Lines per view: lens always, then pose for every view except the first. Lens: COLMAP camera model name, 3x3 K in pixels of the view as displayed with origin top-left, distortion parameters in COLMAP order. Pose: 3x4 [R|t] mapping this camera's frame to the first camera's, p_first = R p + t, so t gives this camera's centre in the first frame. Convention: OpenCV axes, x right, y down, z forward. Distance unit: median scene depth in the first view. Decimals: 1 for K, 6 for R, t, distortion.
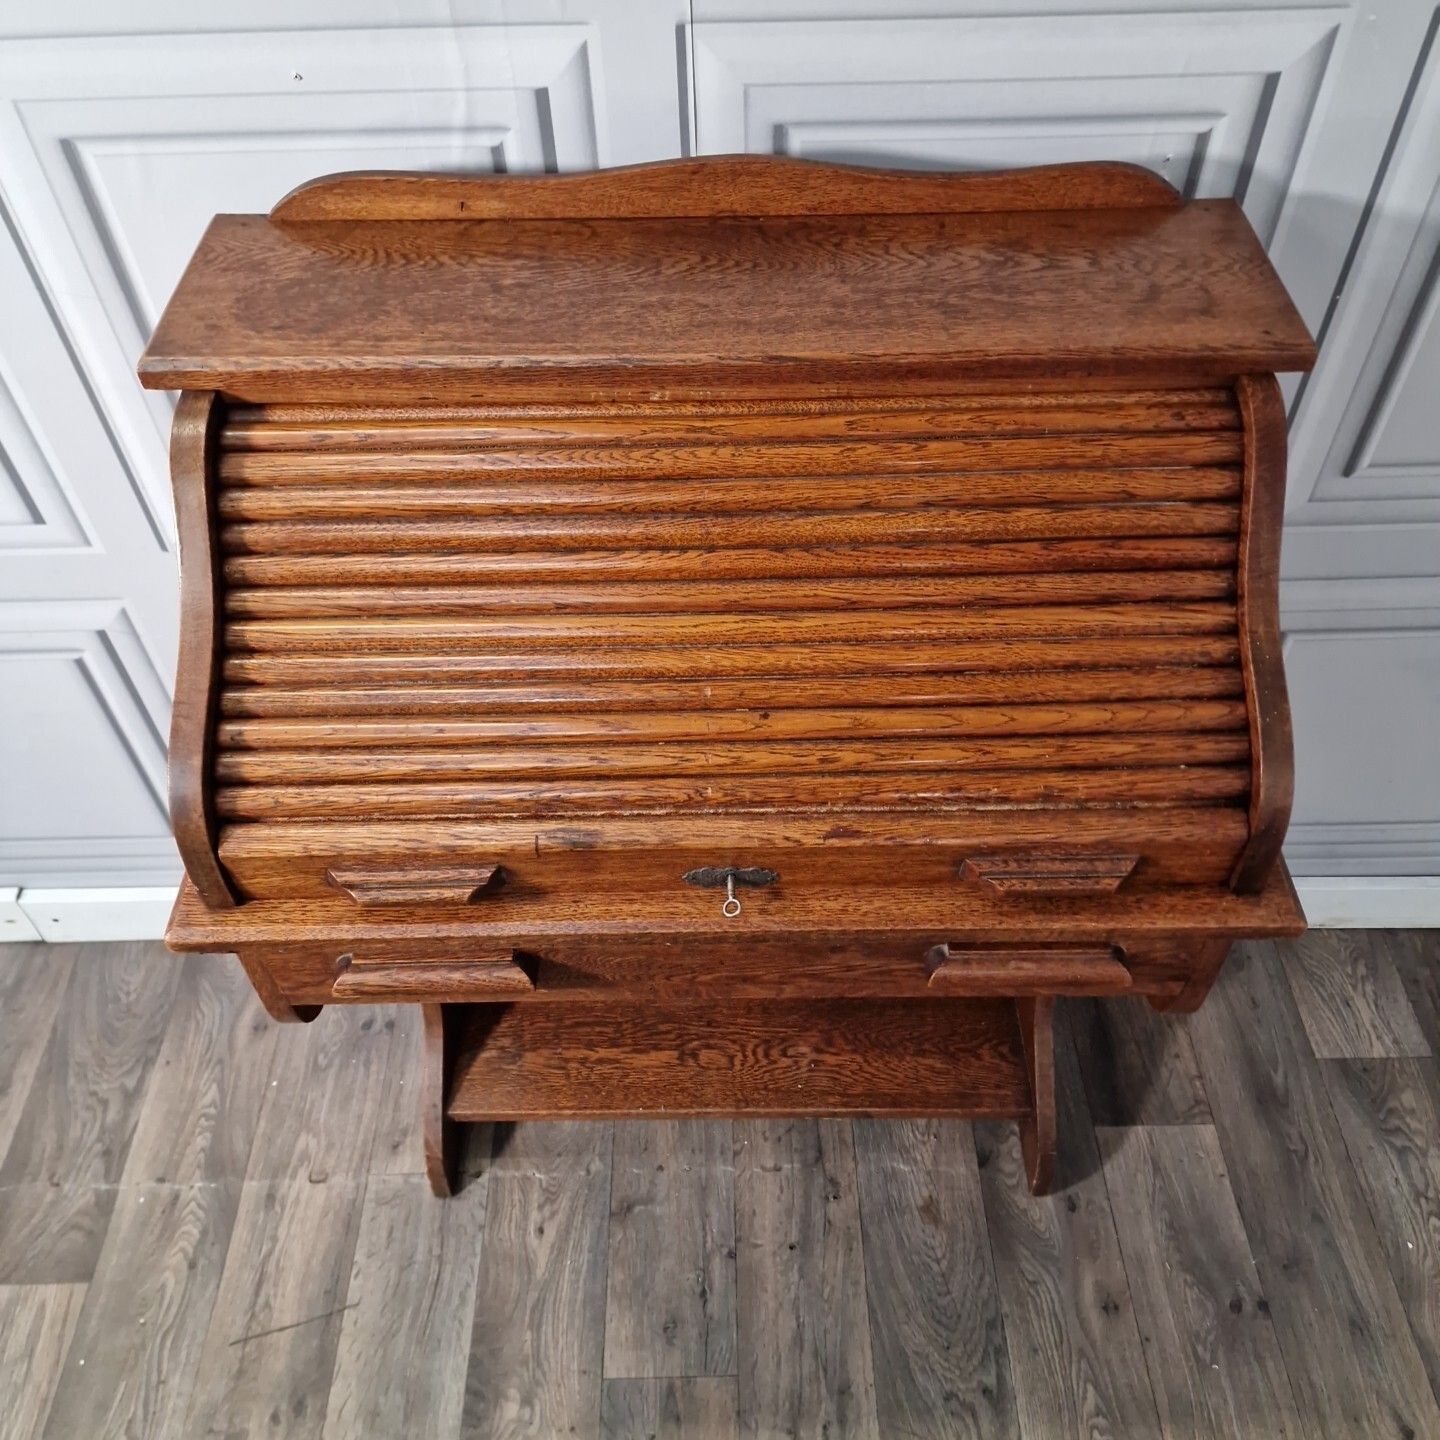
lens RADIAL K [[1286.2, 0, 724.3], [0, 1286.2, 736.7], [0, 0, 1]] dist [0.087297, -0.102622]
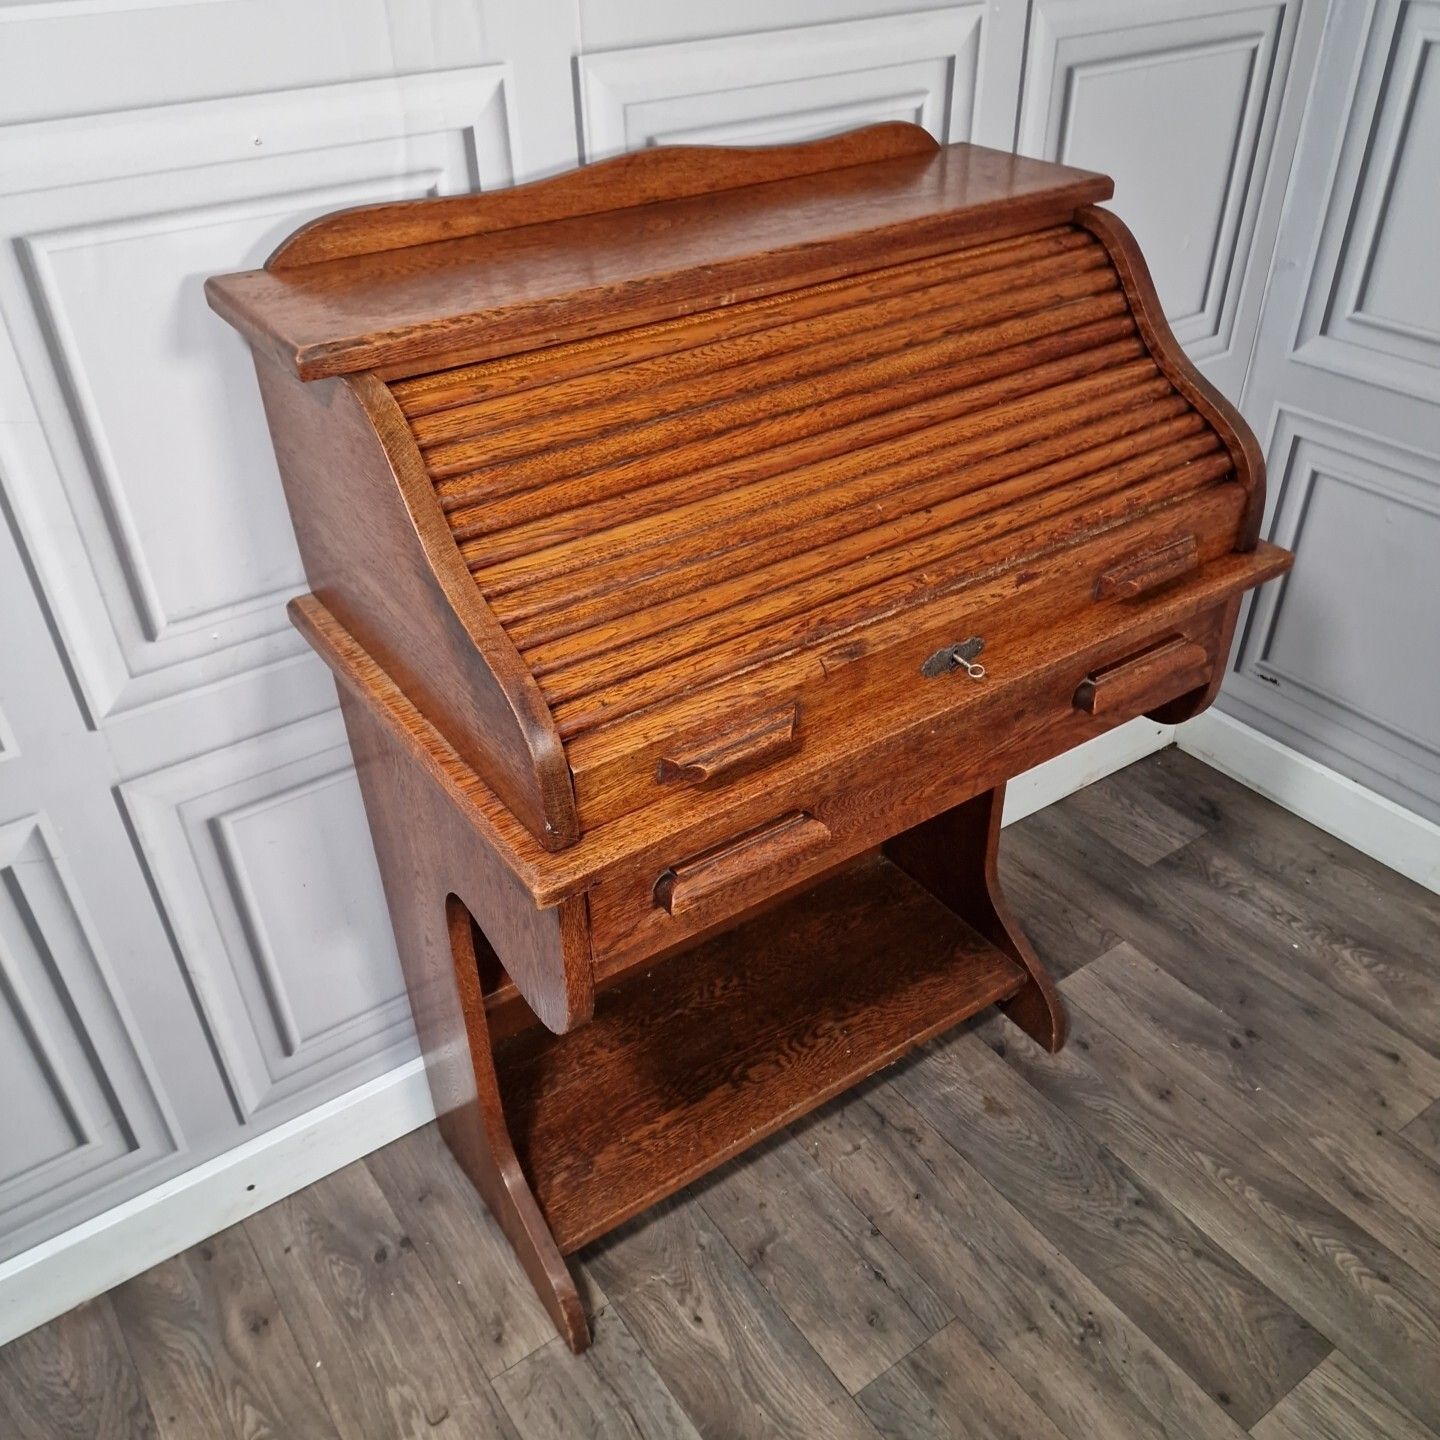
lens RADIAL K [[1295.1, 0, 719.7], [0, 1295.1, 742.3], [0, 0, 1]] dist [0.080373, -0.094284]
pose [[0.825106, -0.329342, 0.459057, -0.636675], [0.427449, 0.895209, -0.126044, 0.207070], [-0.369441, 0.300223, 0.879420, 0.081939]]
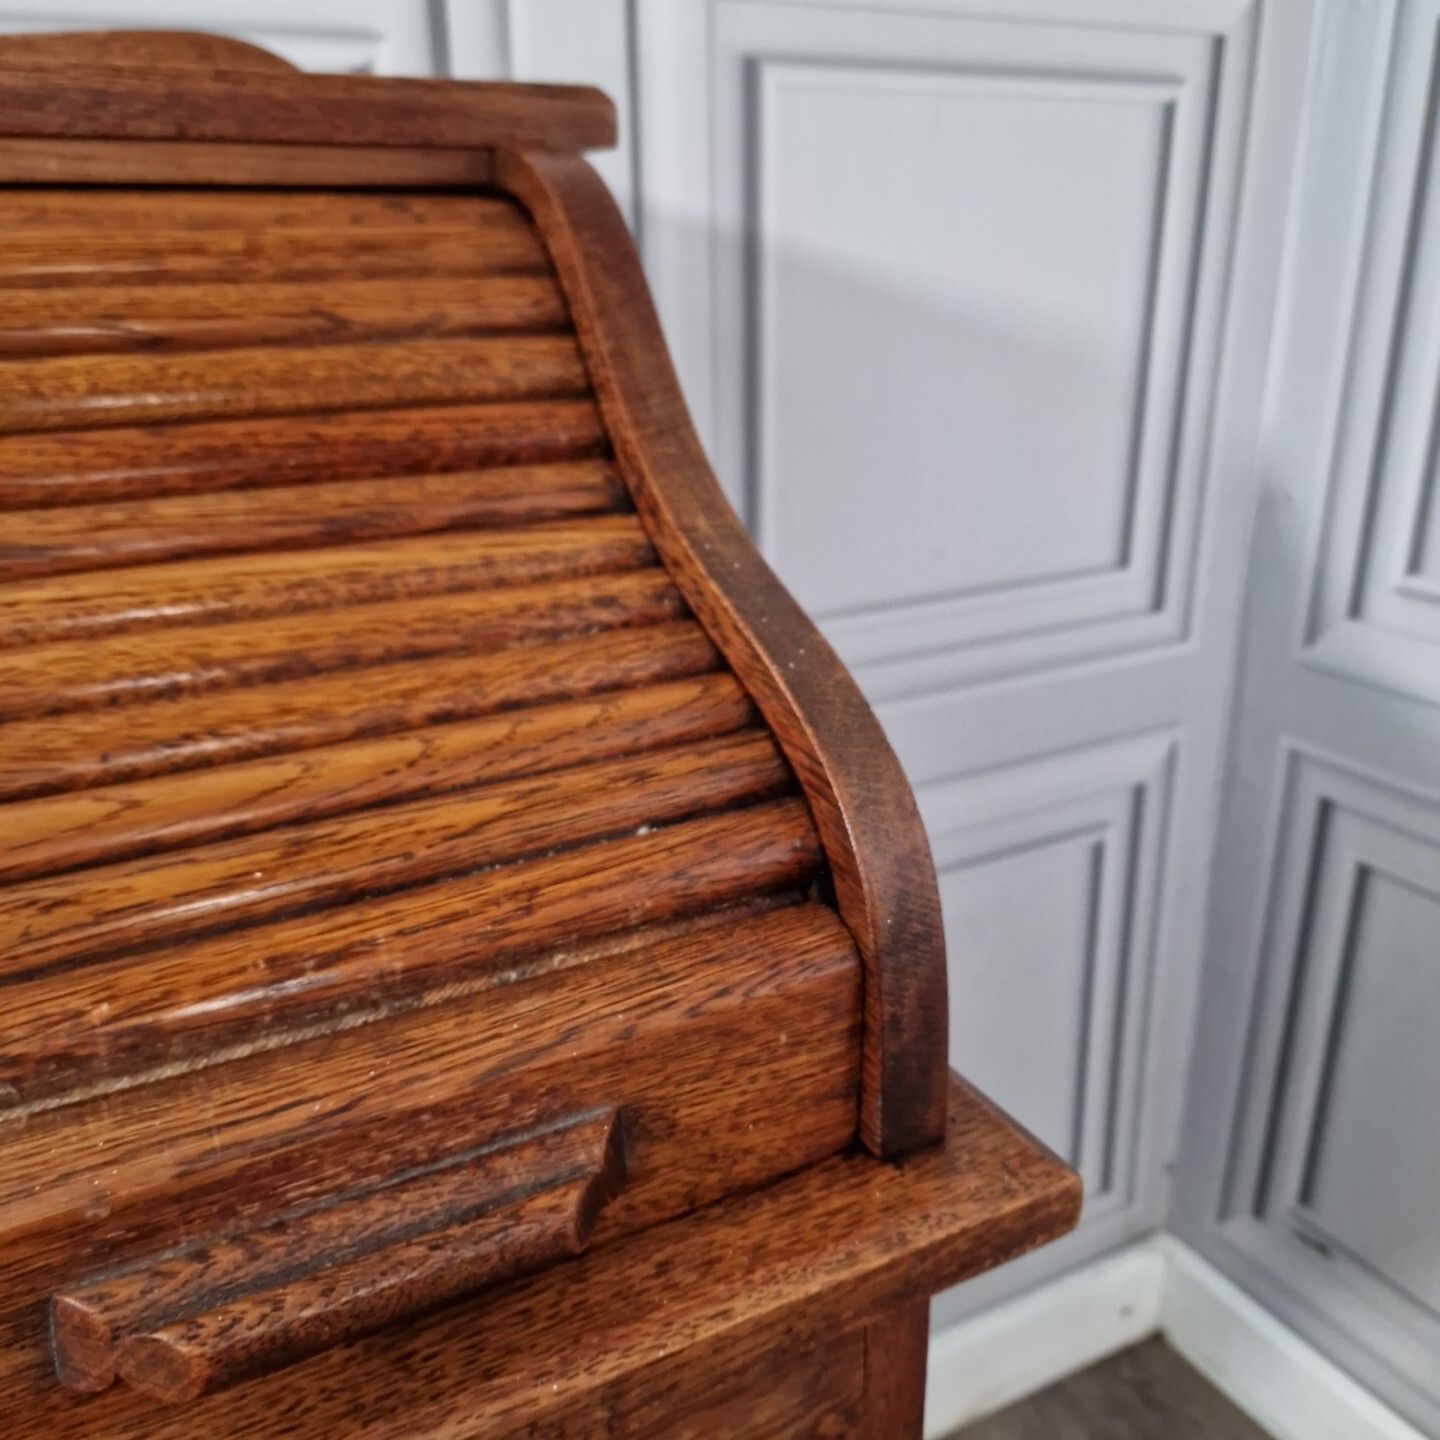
lens RADIAL K [[1343.9, 0, 719.1], [0, 1343.9, 727.9], [0, 0, 1]] dist [0.024560, -0.039921]
pose [[0.882411, -0.151053, 0.445572, 0.177288], [0.346821, 0.848784, -0.399100, 0.136271], [-0.317909, 0.506704, 0.801364, 0.577811]]
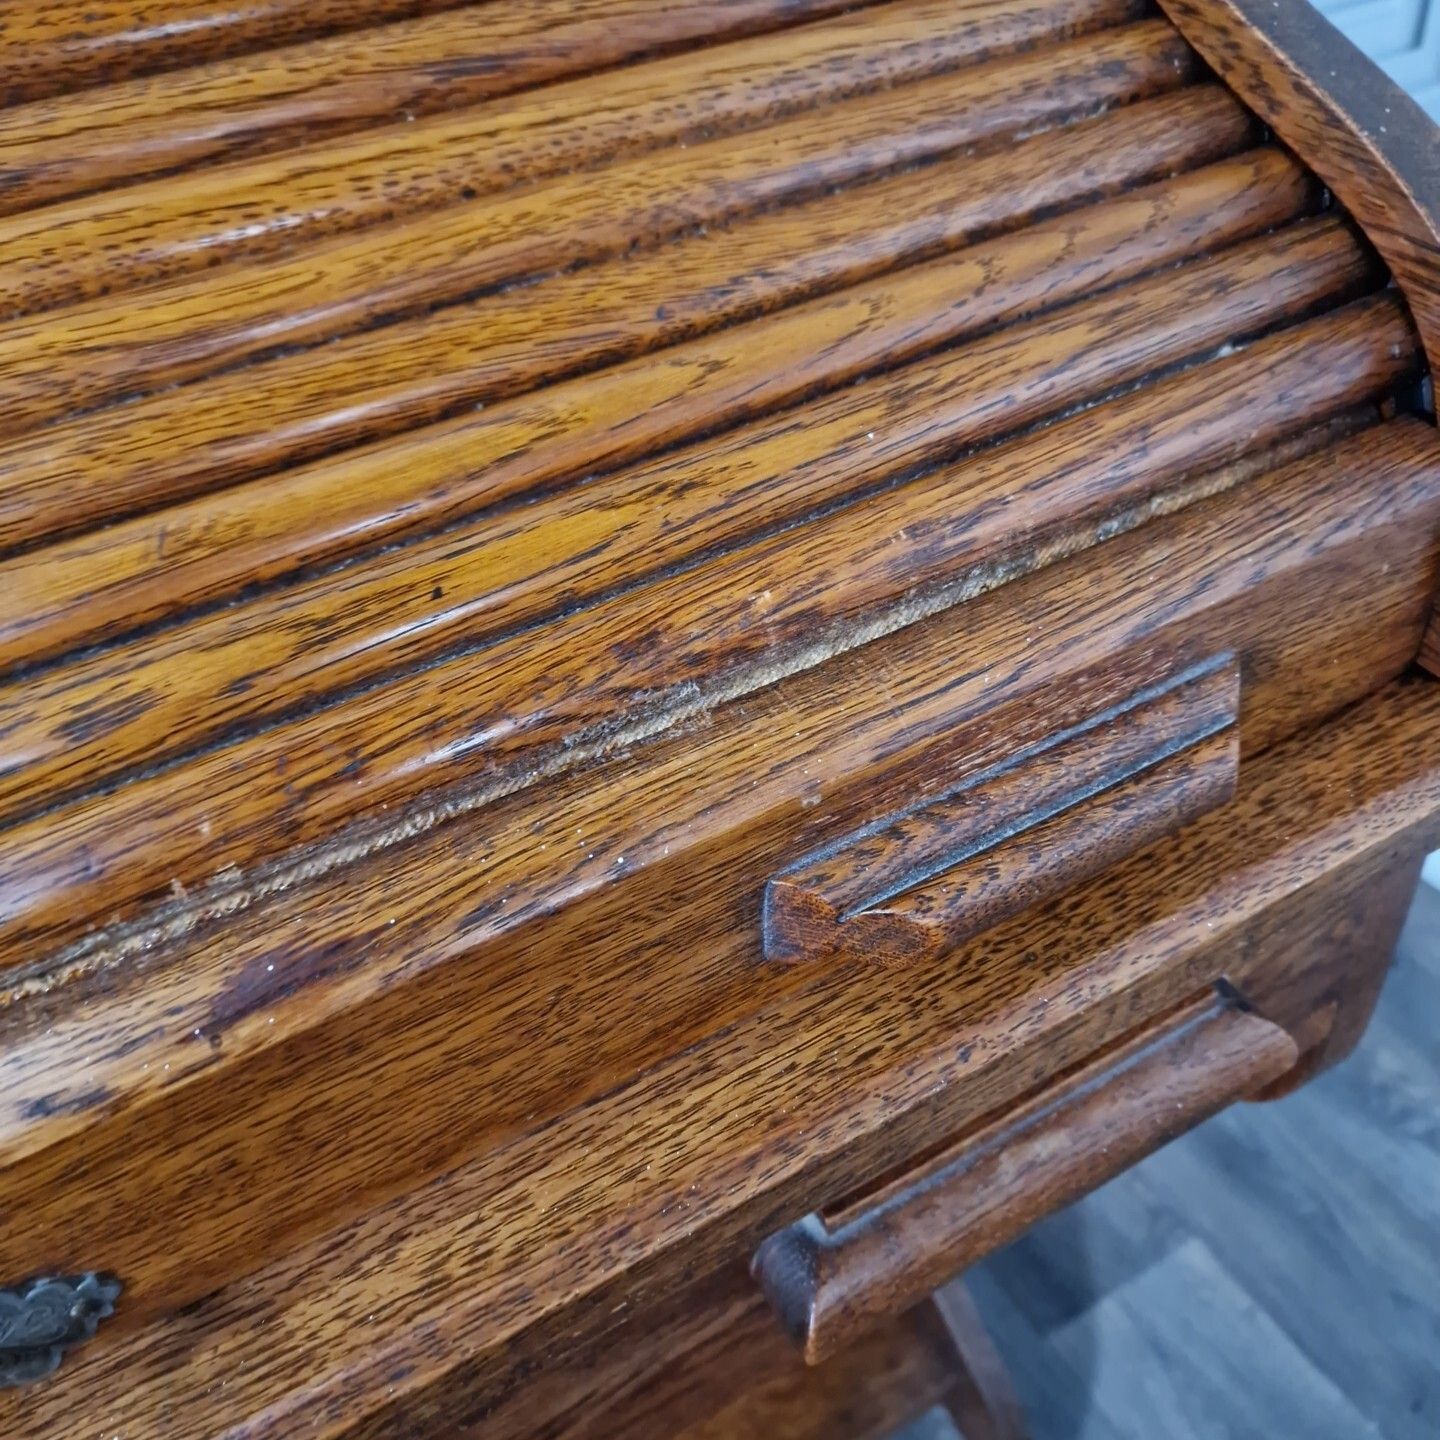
lens RADIAL K [[1343.9, 0, 719.1], [0, 1343.9, 727.9], [0, 0, 1]] dist [0.024560, -0.039921]
pose [[0.873770, -0.358105, 0.329071, 0.083448], [0.409774, 0.906516, -0.101559, 0.078158], [-0.261940, 0.223584, 0.938828, 0.635214]]
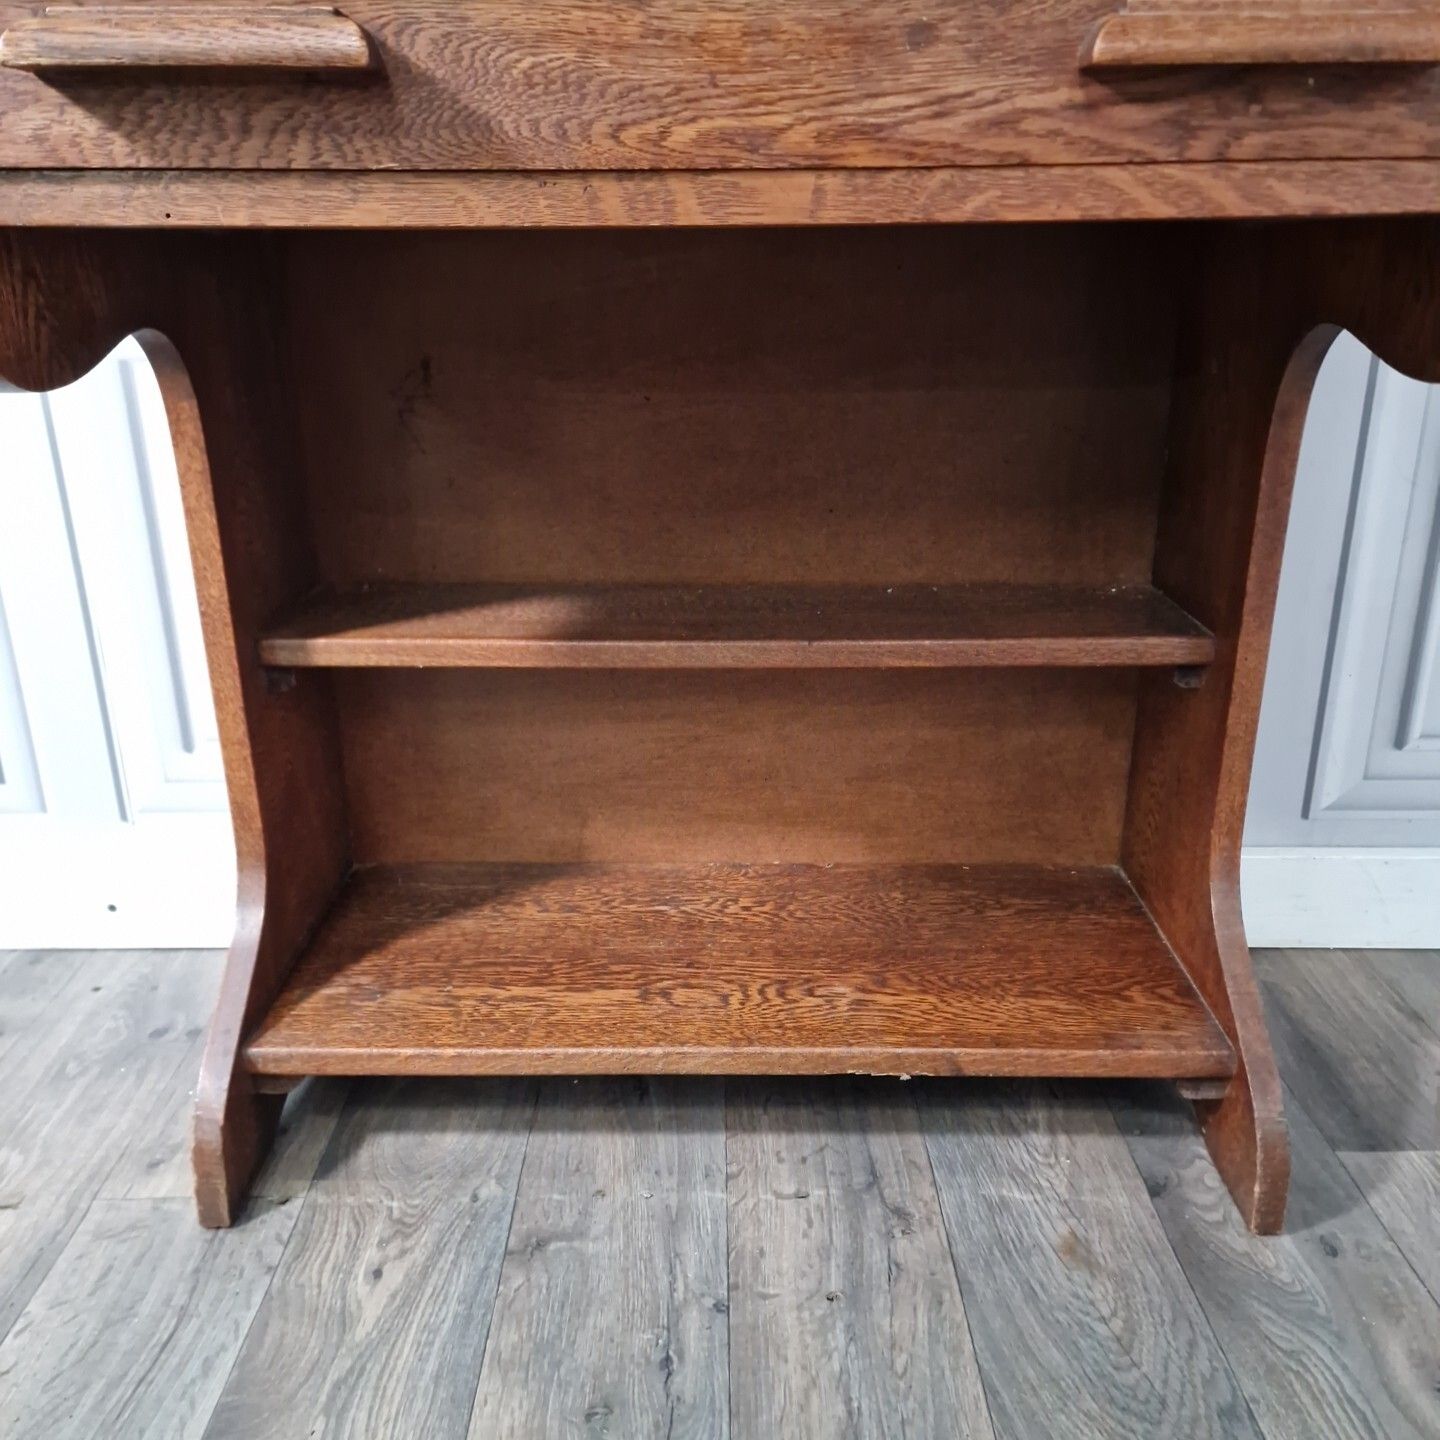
lens RADIAL K [[1289.7, 0, 717.9], [0, 1289.7, 734.6], [0, 0, 1]] dist [0.089281, -0.103325]
pose [[0.999882, 0.013660, -0.007086, 0.007542], [-0.015388, 0.883126, -0.468883, 0.660457], [-0.000148, 0.468937, 0.883232, 0.606368]]
